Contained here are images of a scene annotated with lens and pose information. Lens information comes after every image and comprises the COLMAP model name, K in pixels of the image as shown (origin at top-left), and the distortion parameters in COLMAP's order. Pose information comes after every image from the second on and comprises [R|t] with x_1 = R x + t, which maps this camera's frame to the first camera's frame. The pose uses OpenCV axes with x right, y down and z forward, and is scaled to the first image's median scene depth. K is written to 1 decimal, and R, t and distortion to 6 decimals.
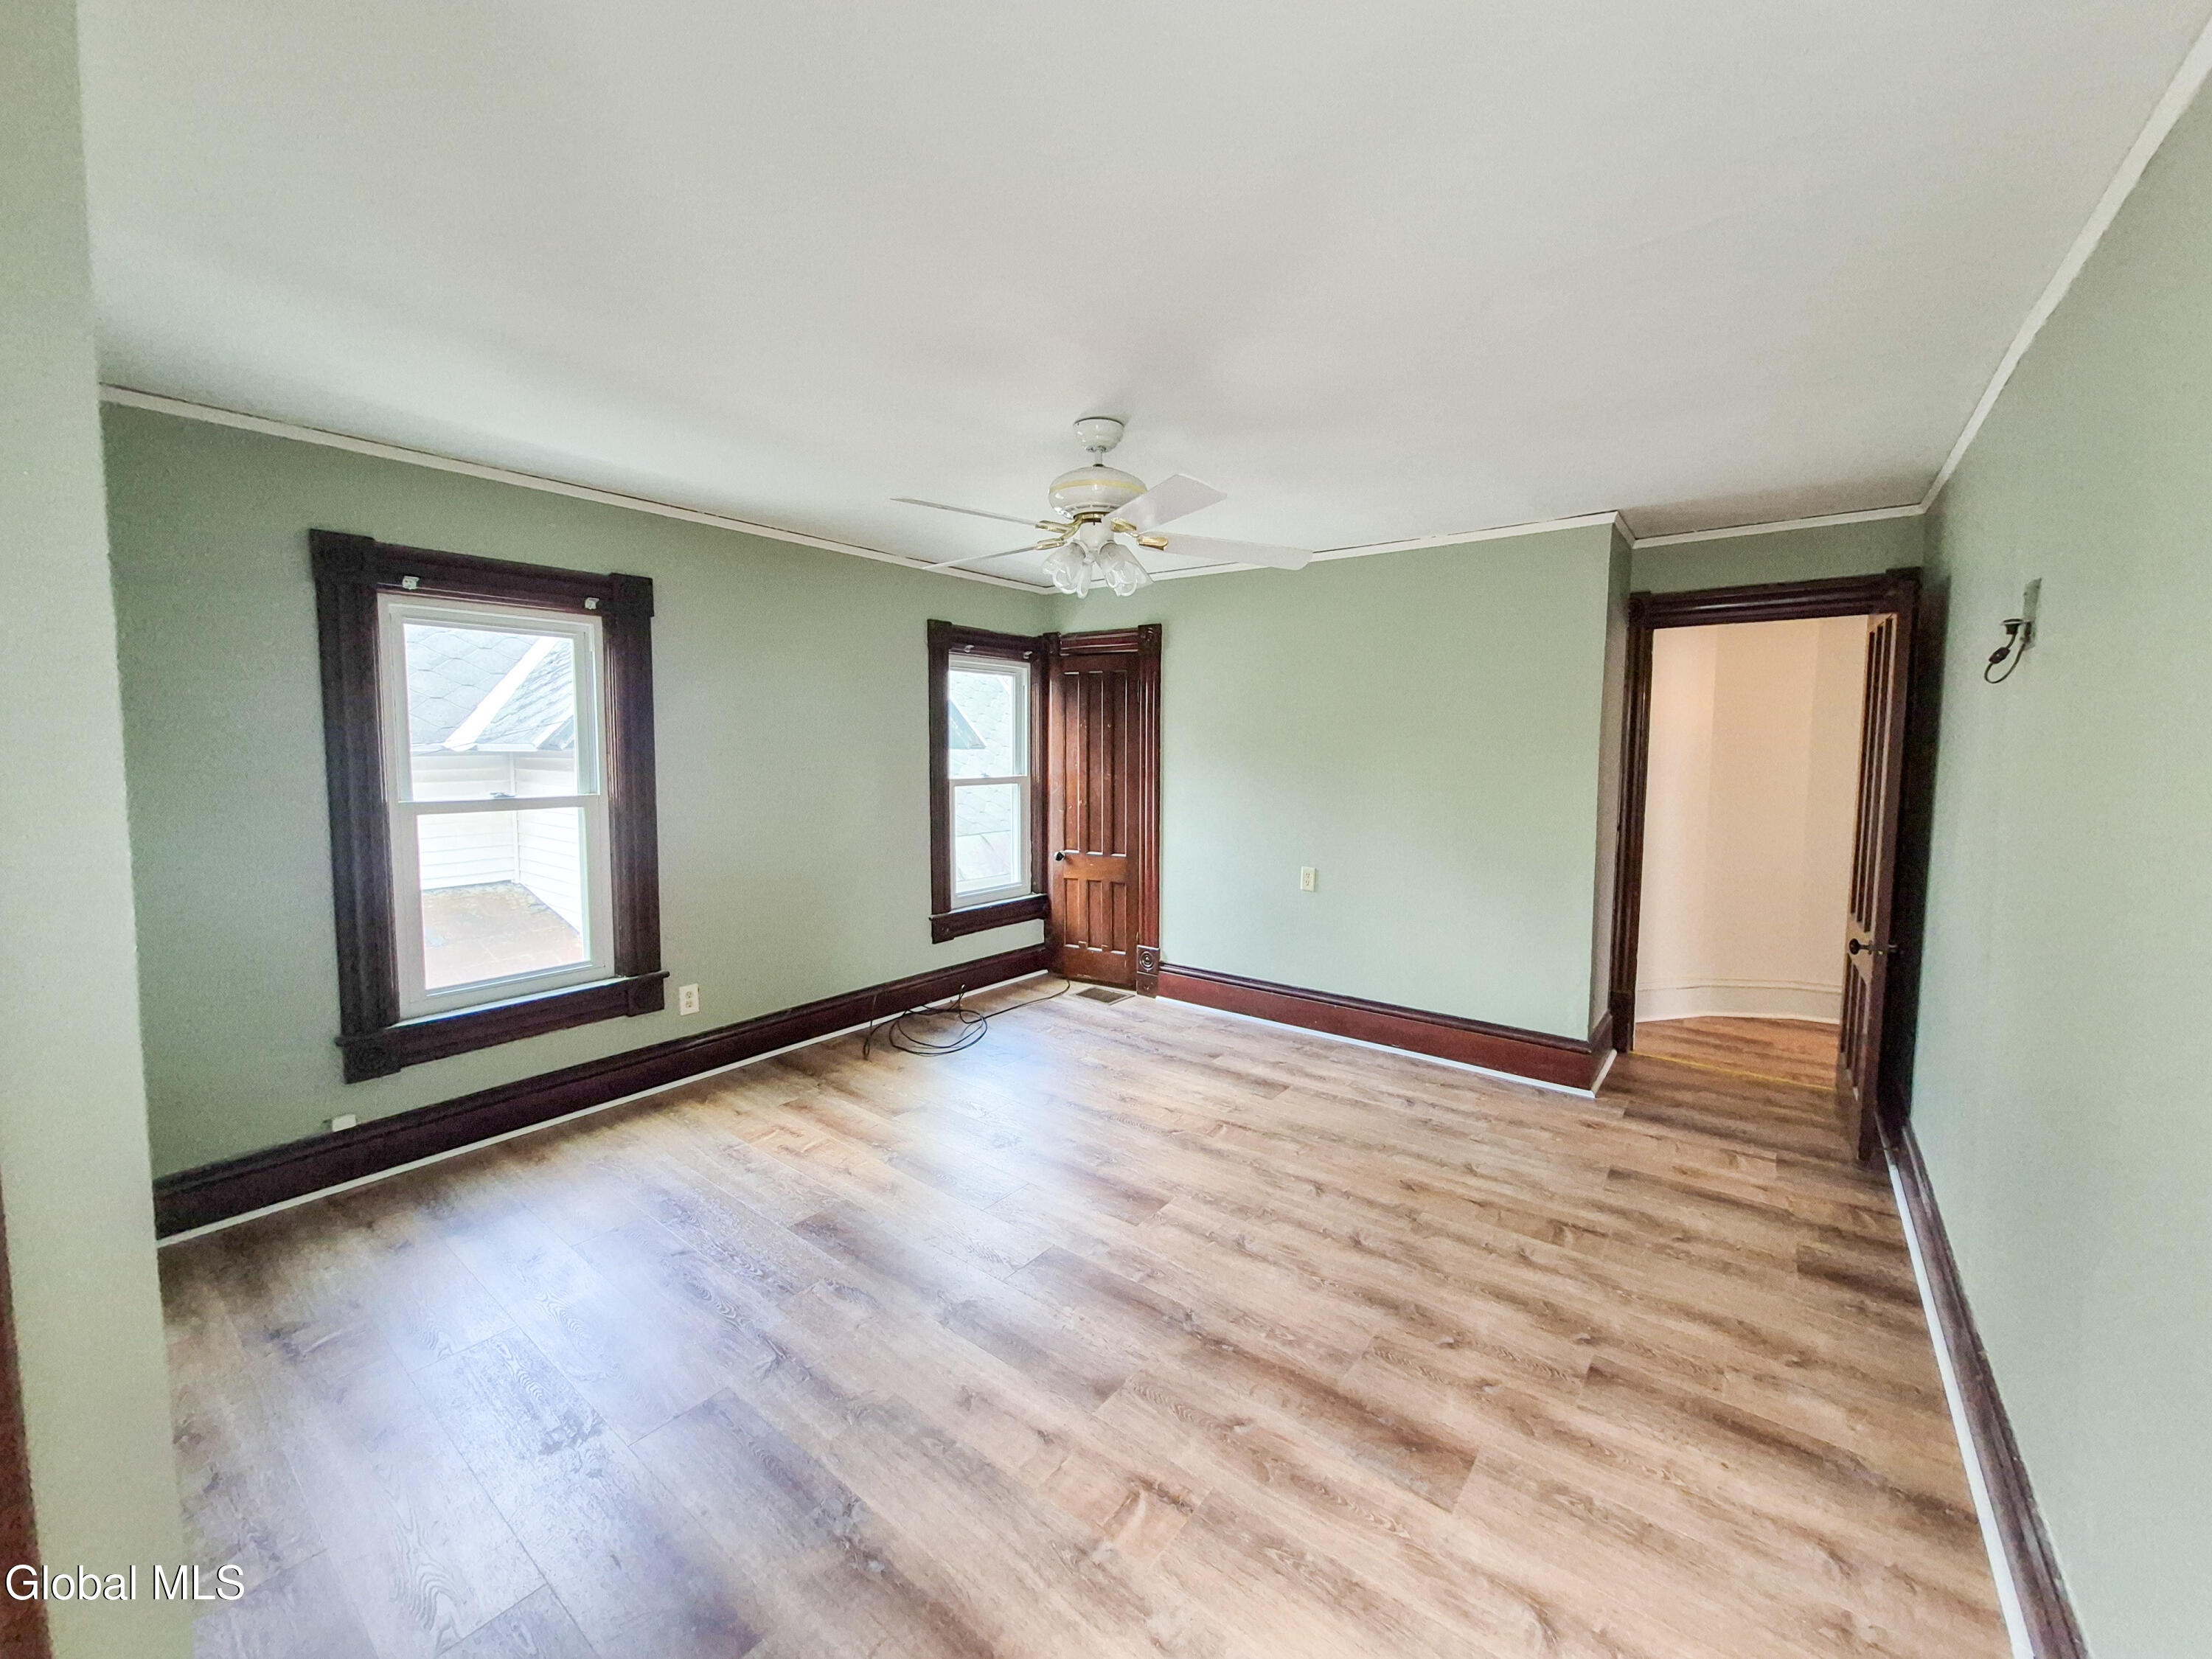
lens RADIAL K [[864.5, 0, 1121.8], [0, 864.5, 800.3], [0, 0, 1]] dist [0.000888, -0.000035]
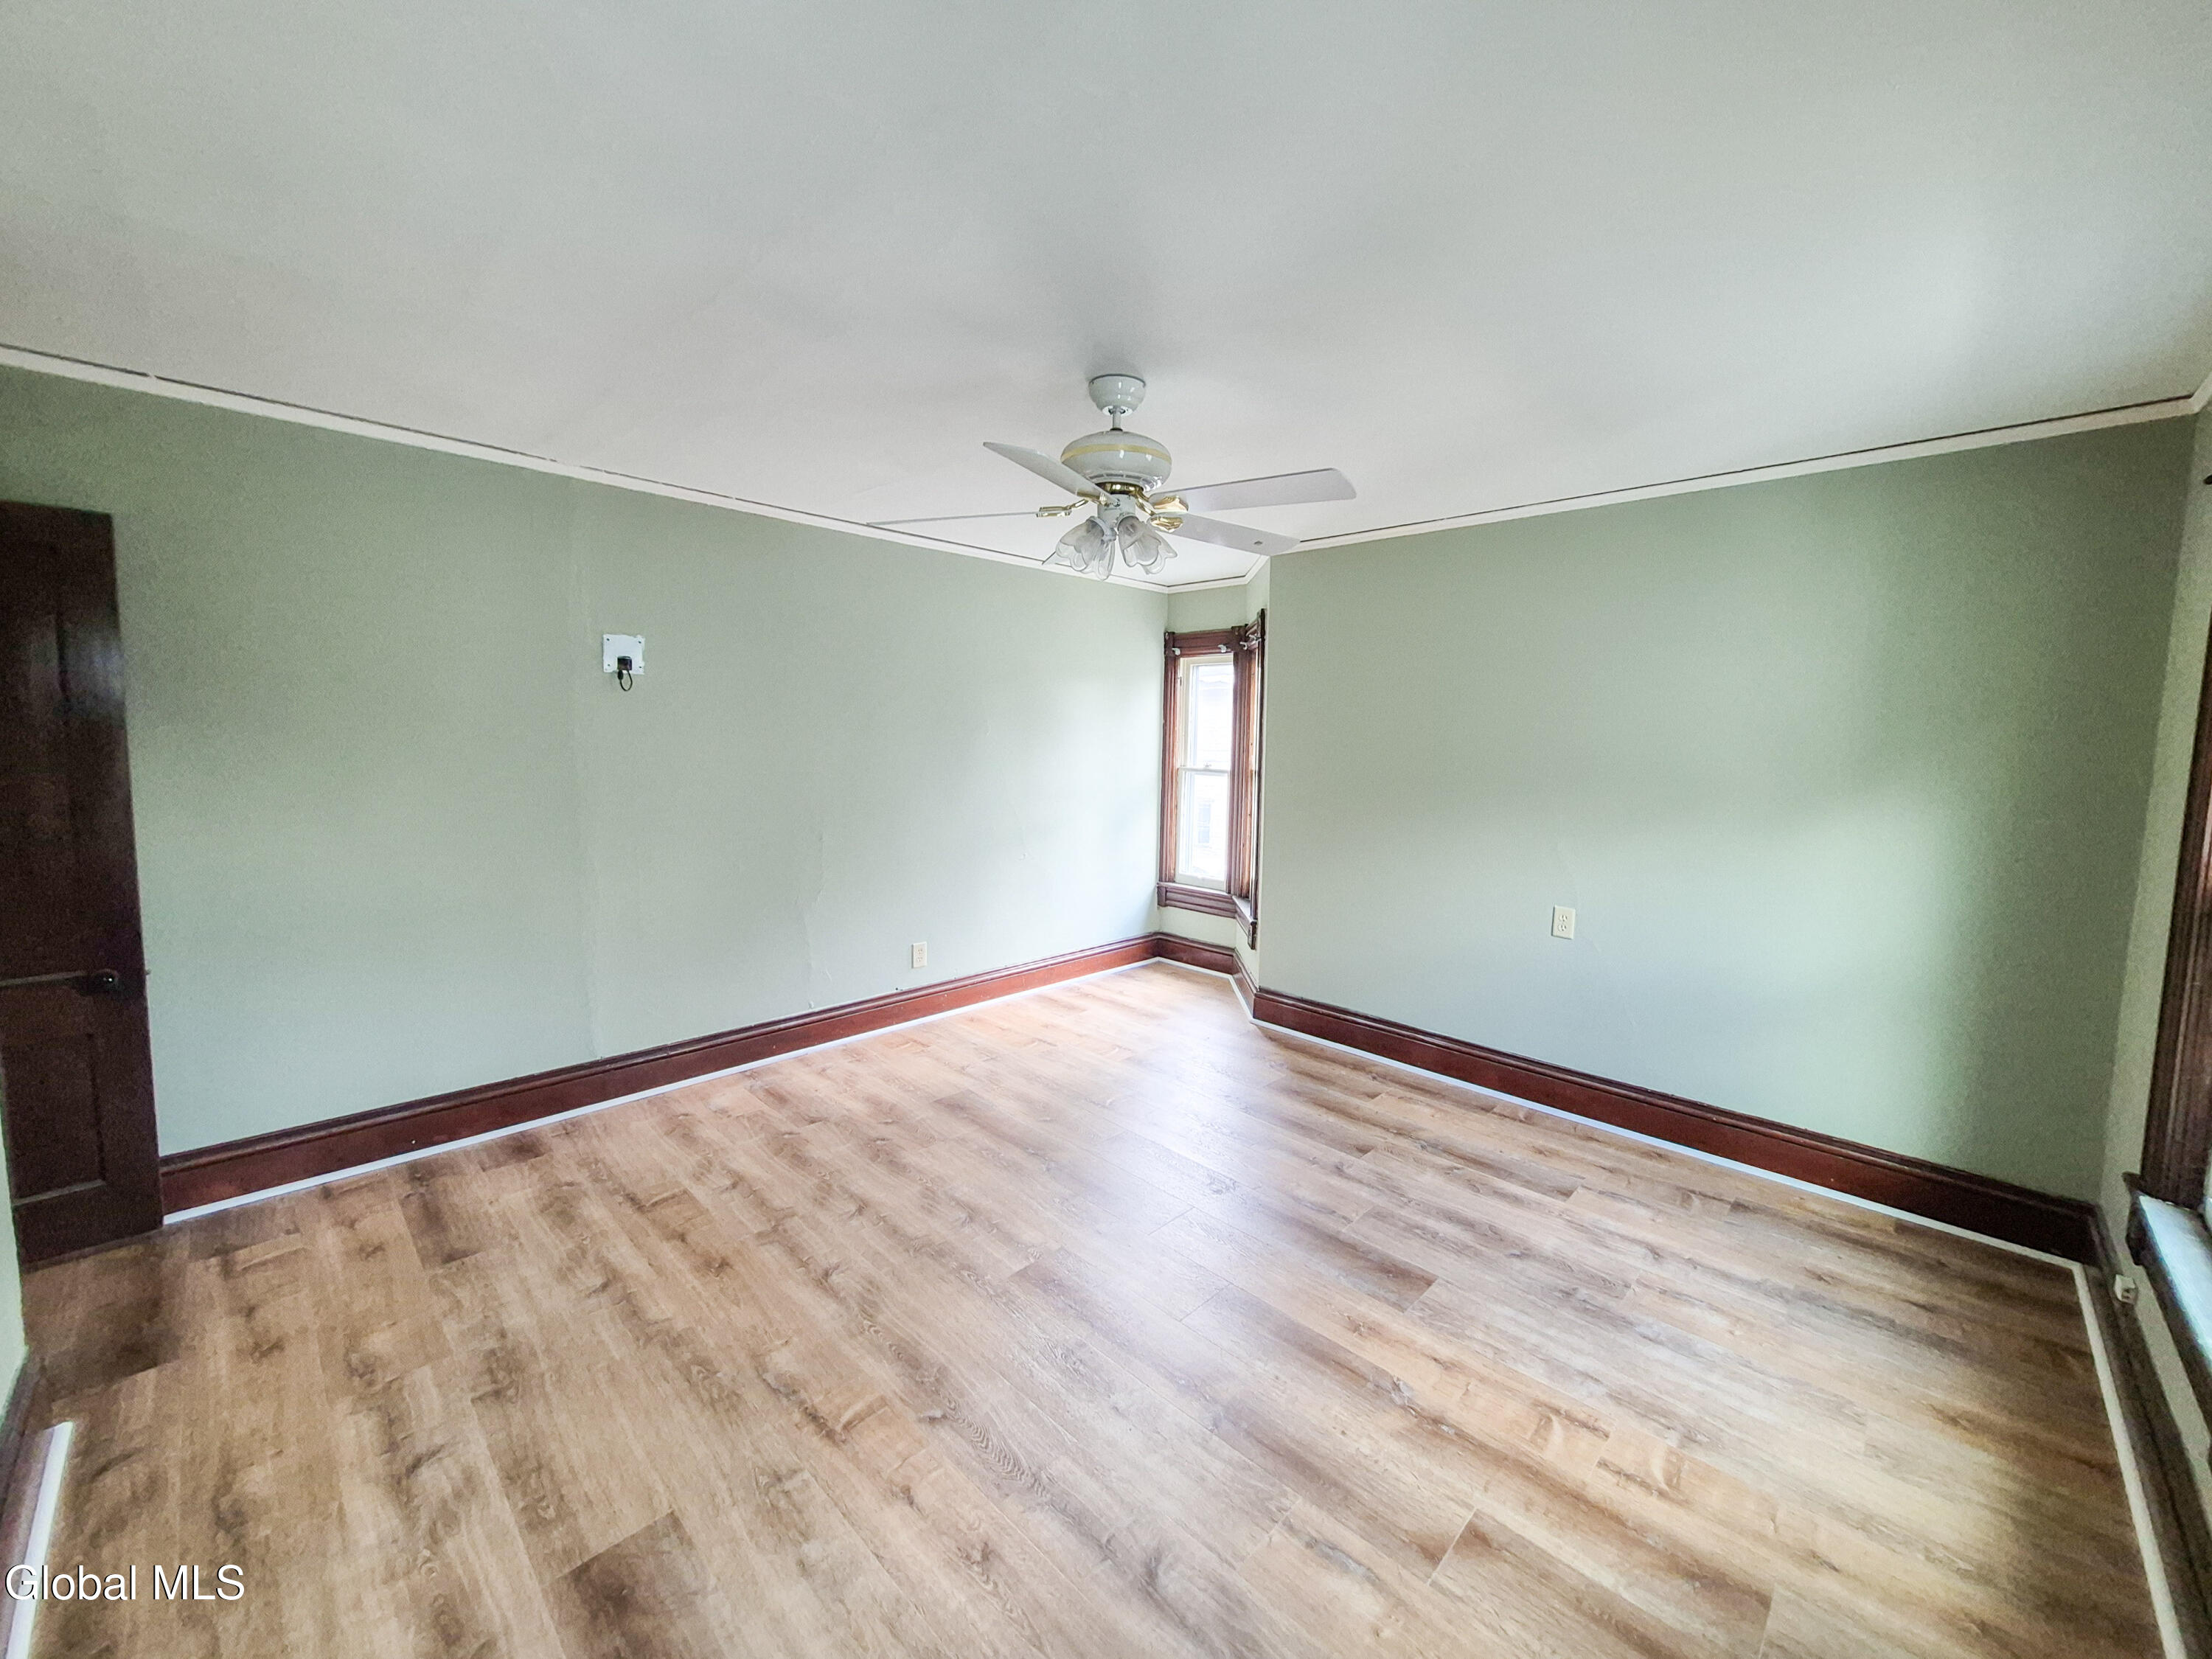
lens RADIAL K [[864.5, 0, 1121.8], [0, 864.5, 800.3], [0, 0, 1]] dist [0.000888, -0.000035]
pose [[-0.992757, -0.032689, 0.115608, -0.134810], [-0.015172, 0.988680, 0.149270, -0.128112], [-0.119179, 0.146435, -0.982015, 1.755522]]
